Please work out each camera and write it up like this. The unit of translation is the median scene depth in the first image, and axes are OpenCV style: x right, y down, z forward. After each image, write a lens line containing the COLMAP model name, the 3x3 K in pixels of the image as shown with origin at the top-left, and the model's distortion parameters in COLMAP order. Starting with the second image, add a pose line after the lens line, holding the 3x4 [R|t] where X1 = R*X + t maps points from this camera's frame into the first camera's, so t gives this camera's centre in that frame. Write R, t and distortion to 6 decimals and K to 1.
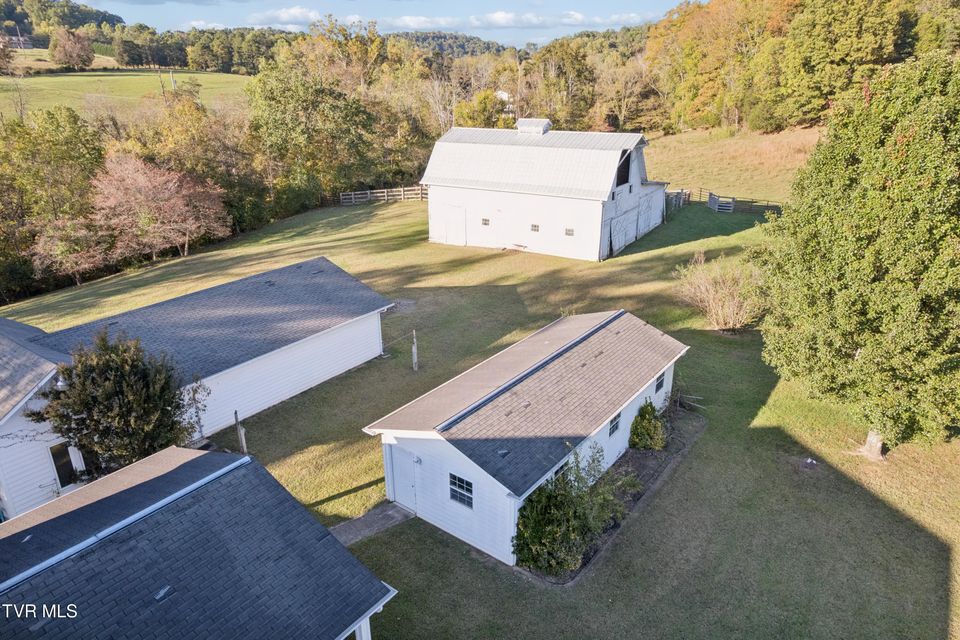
lens RADIAL K [[619.2, 0, 480.0], [0, 619.2, 320.0], [0, 0, 1]] dist [0.001936, 0.001306]
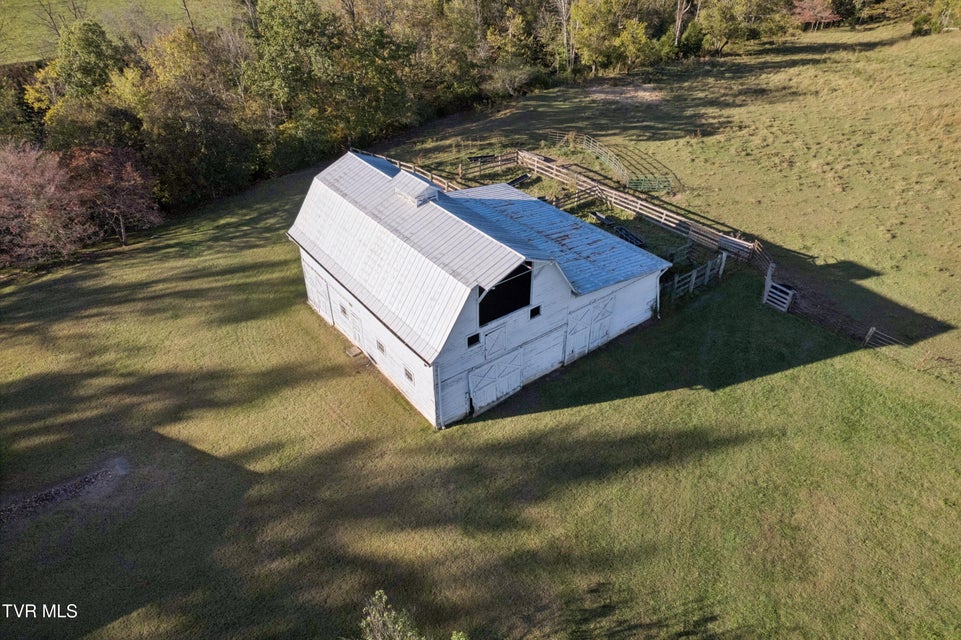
lens RADIAL K [[619.8, 0, 480.5], [0, 619.8, 320.0], [0, 0, 1]] dist [0.001936, 0.001306]
pose [[0.928918, 0.205069, -0.308315, 0.398161], [-0.120828, 0.954934, 0.271113, -0.378815], [0.350017, -0.214589, 0.911833, 0.405648]]
